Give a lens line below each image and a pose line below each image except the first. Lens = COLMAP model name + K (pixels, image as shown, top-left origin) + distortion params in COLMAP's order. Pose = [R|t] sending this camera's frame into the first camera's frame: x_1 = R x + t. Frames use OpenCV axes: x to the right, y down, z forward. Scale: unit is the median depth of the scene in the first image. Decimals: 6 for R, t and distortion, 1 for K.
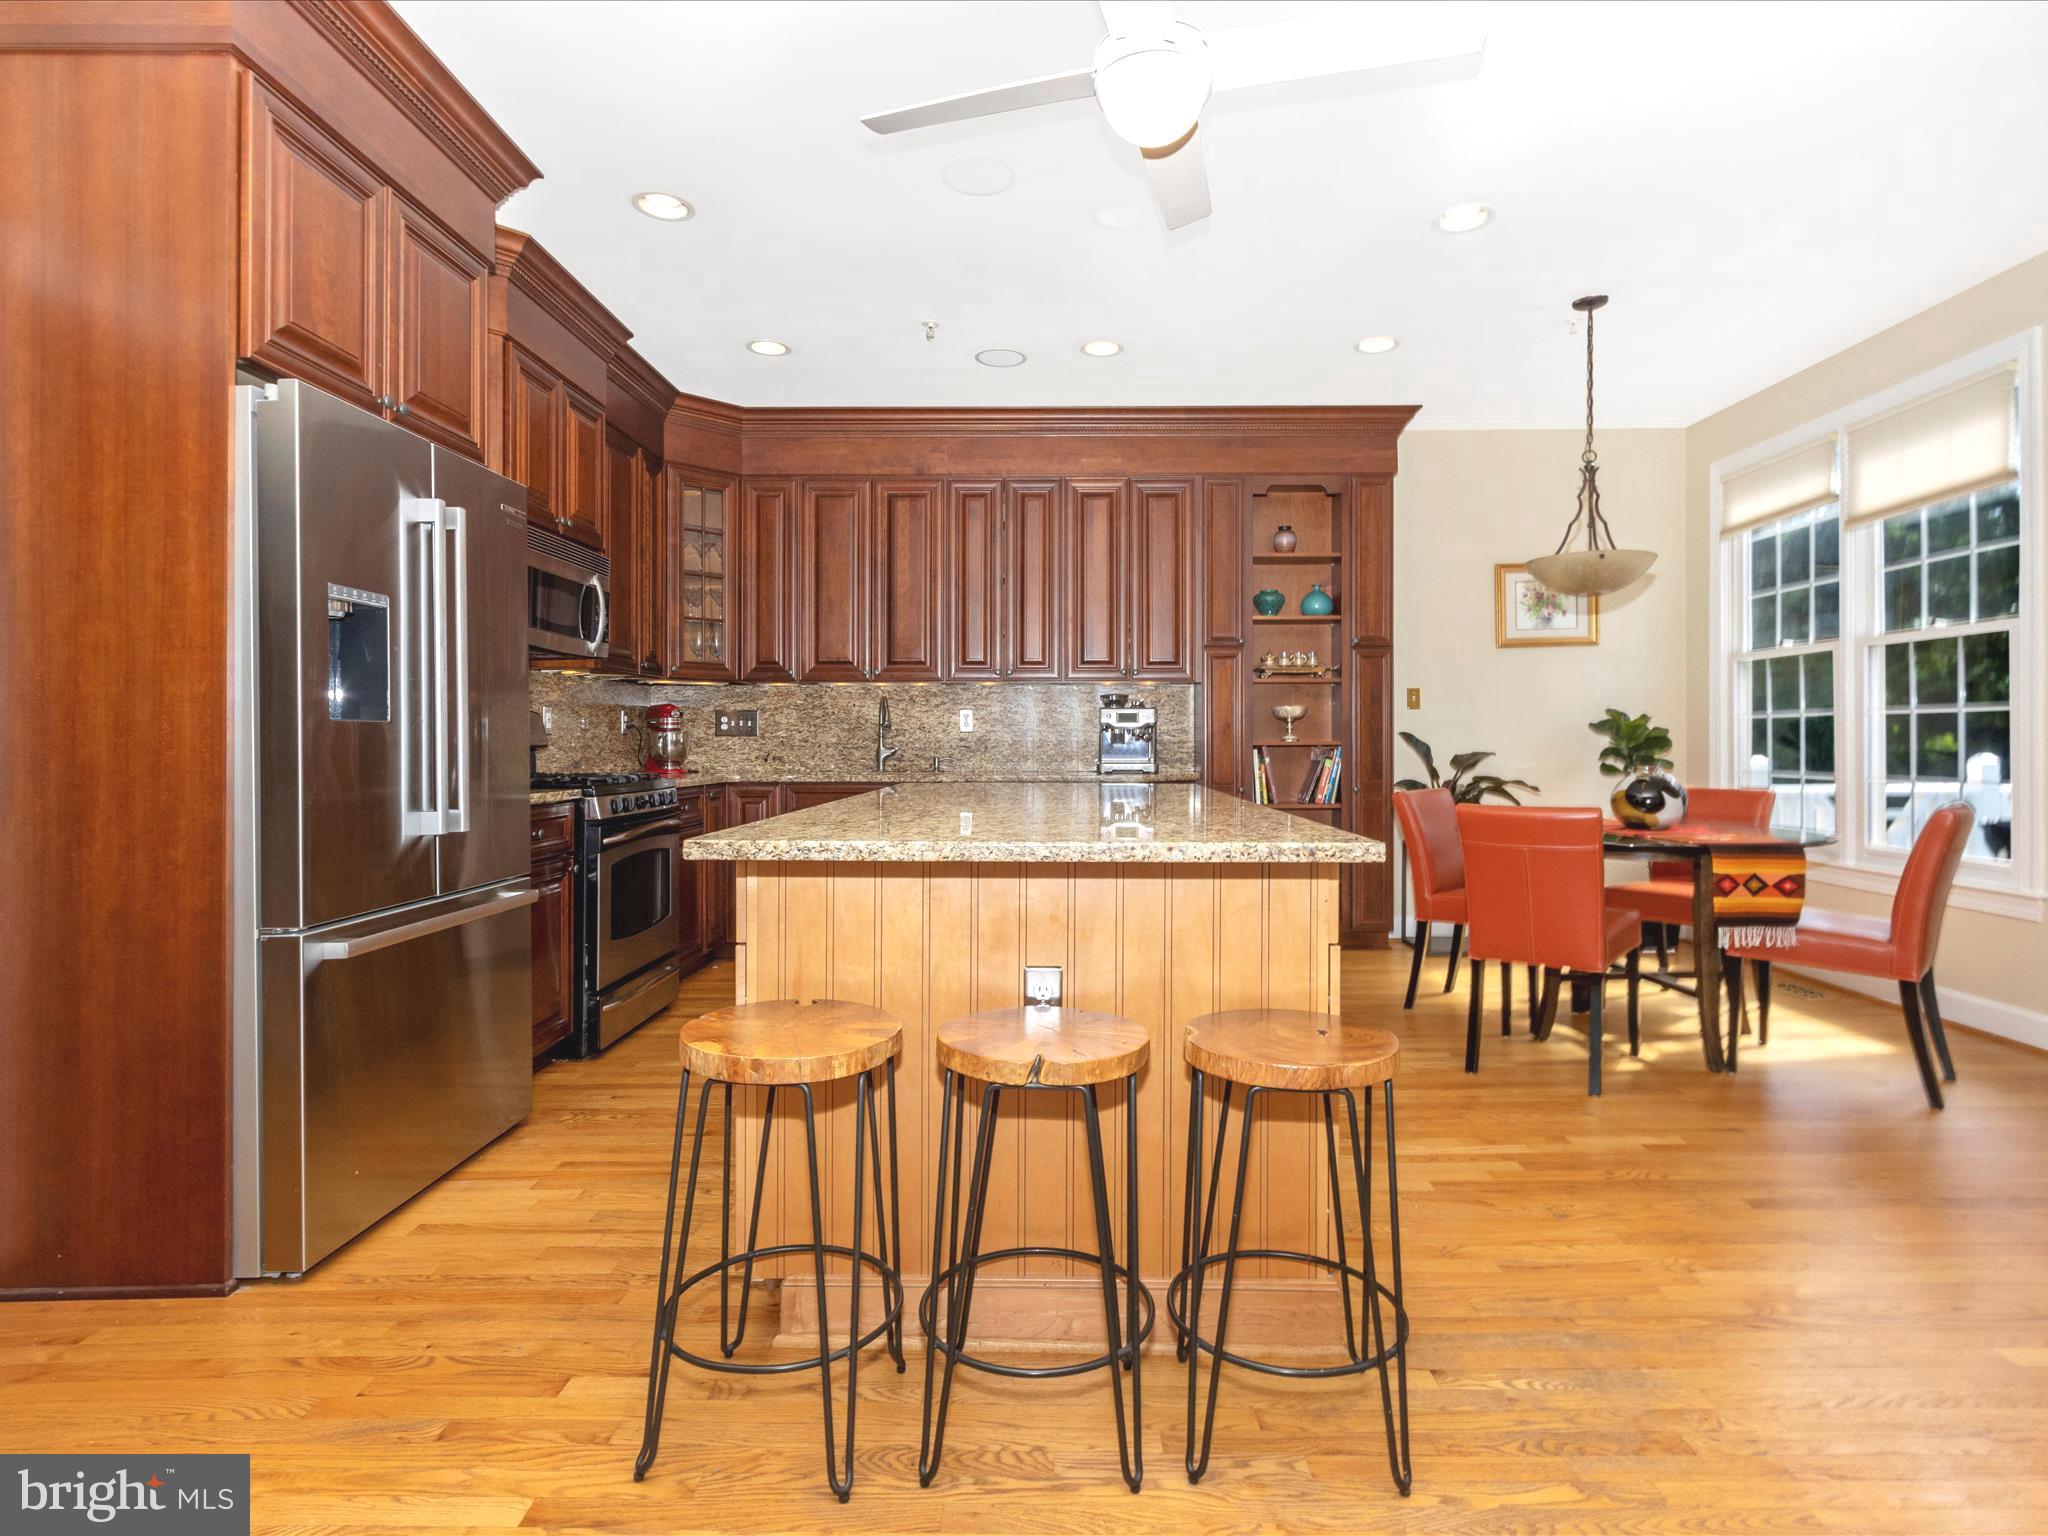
lens RADIAL K [[1094.1, 0, 1032.9], [0, 1094.1, 751.7], [0, 0, 1]] dist [0.005011, -0.003155]
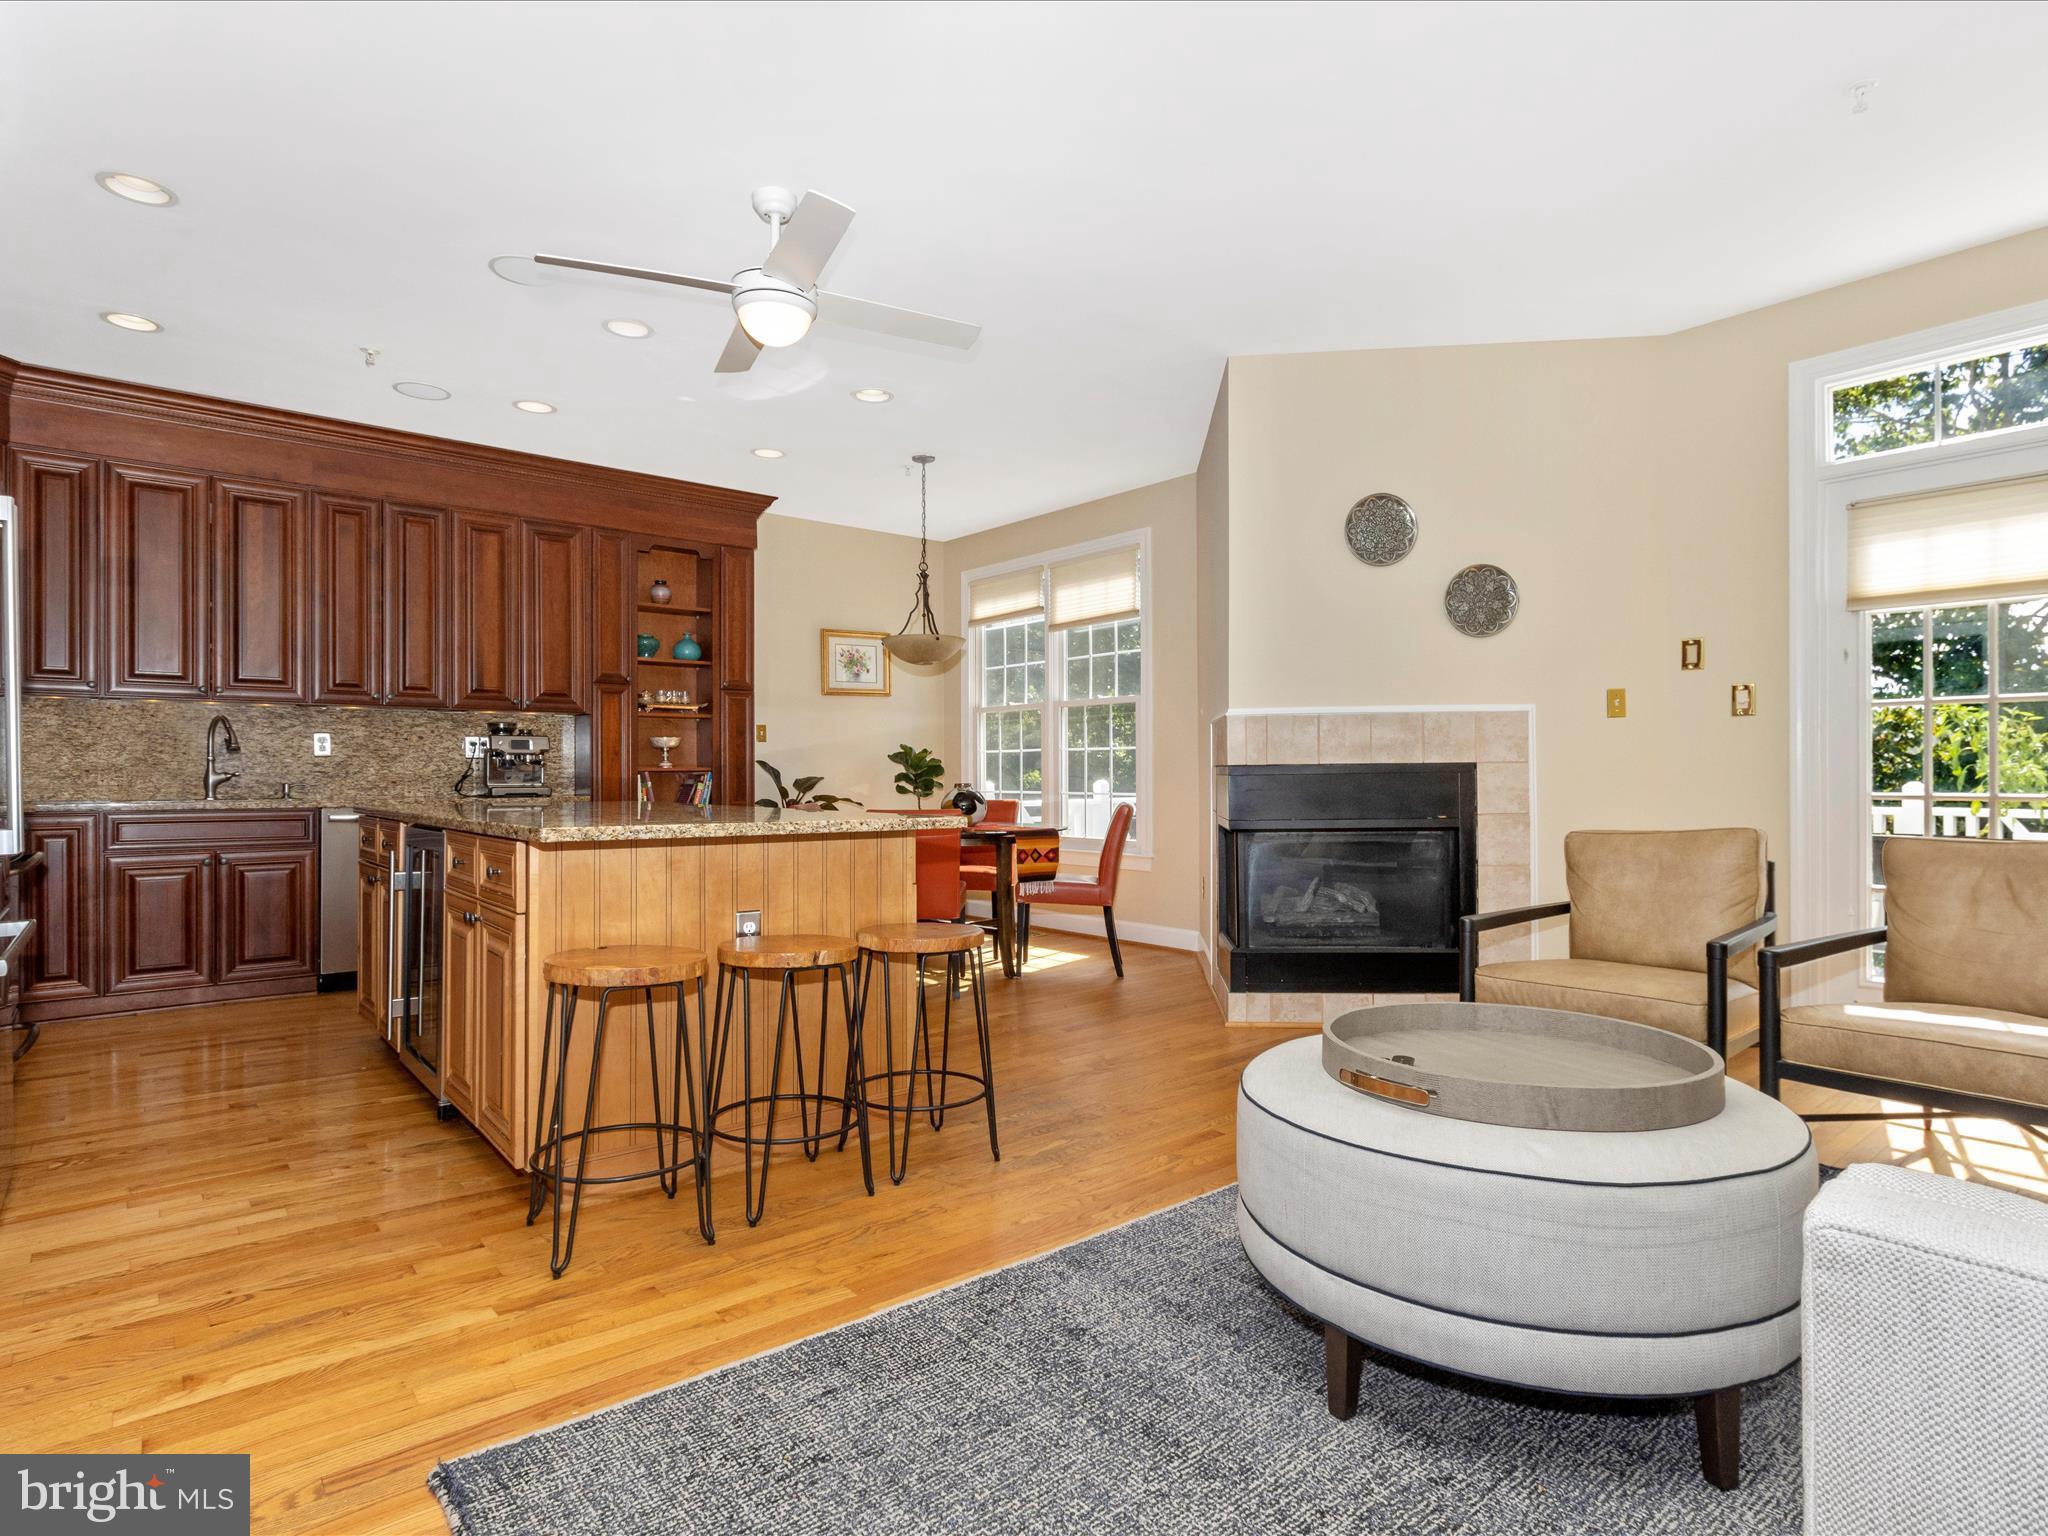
lens RADIAL K [[1094.1, 0, 1032.9], [0, 1094.1, 751.7], [0, 0, 1]] dist [0.005011, -0.003155]
pose [[0.762556, 0.013812, 0.646775, -0.226915], [0.005811, 0.999586, -0.028197, 0.008738], [-0.646896, 0.025260, 0.762159, -0.131765]]
